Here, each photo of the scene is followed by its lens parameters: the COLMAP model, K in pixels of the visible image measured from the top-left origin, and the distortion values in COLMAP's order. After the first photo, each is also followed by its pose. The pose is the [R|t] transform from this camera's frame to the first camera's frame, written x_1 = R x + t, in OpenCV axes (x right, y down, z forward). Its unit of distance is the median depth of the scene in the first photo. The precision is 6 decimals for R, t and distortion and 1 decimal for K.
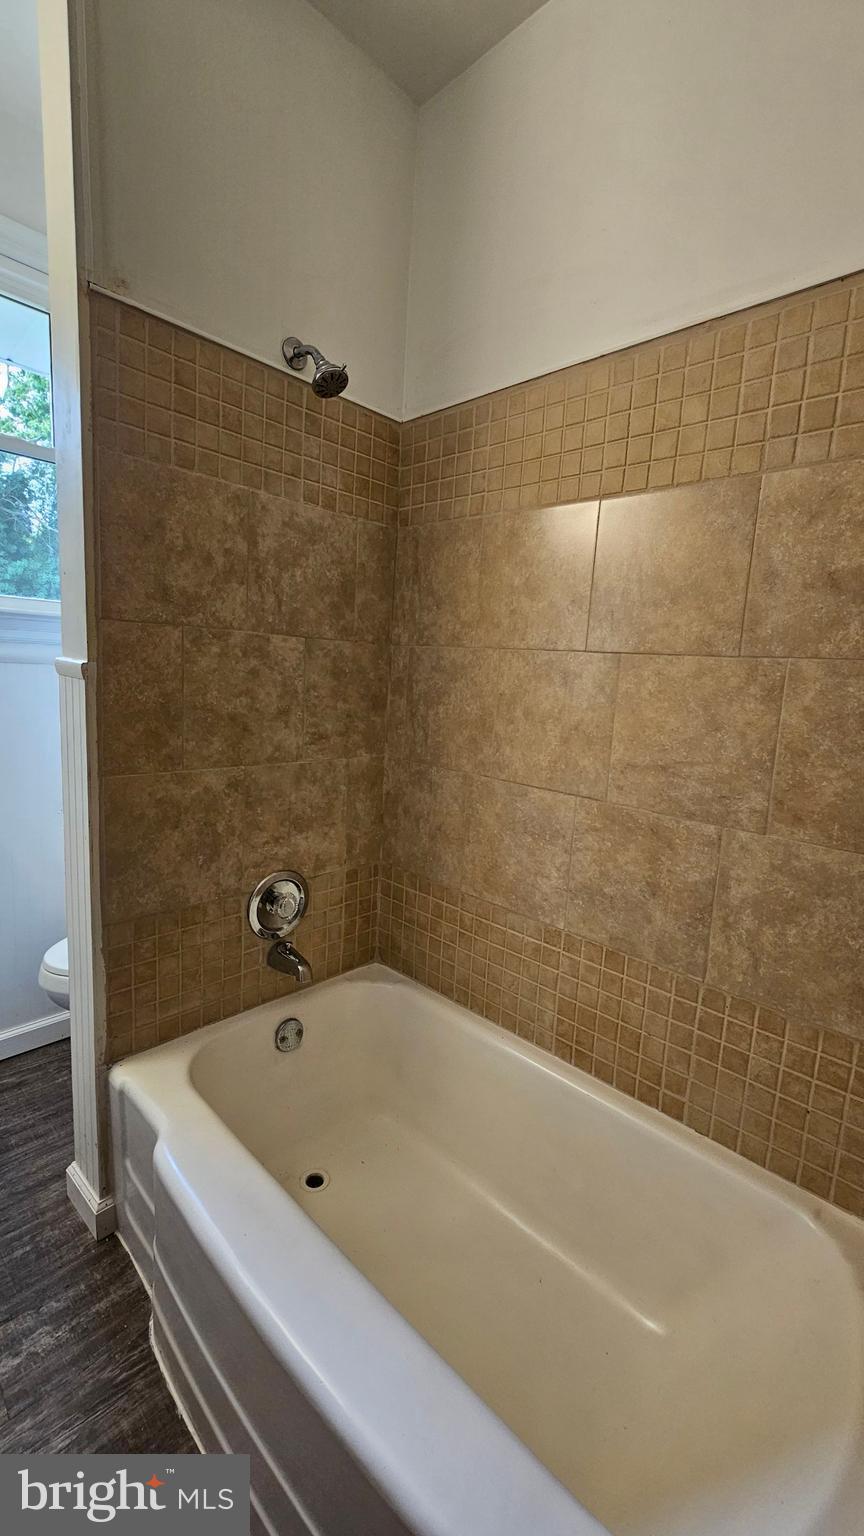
lens RADIAL K [[632.9, 0, 436.3], [0, 632.9, 767.2], [0, 0, 1]] dist [0.004653, -0.000343]
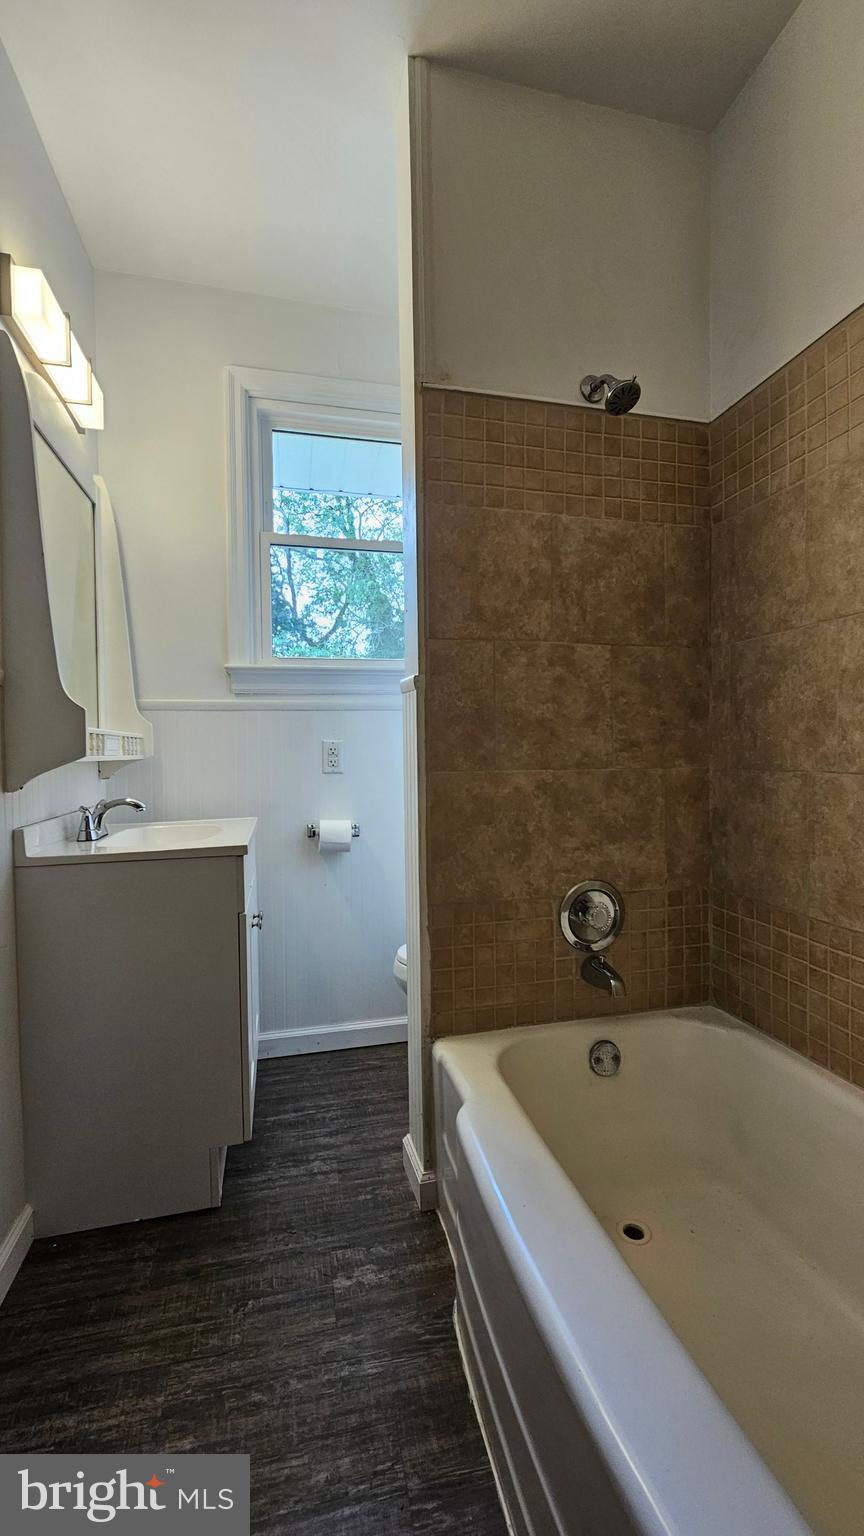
lens RADIAL K [[632.9, 0, 432.0], [0, 632.9, 762.7], [0, 0, 1]] dist [0.004653, -0.000343]
pose [[0.842392, -0.057051, -0.535837, 0.089044], [-0.021200, 0.990101, -0.138745, 0.136752], [0.538449, 0.128237, 0.832843, 0.023824]]
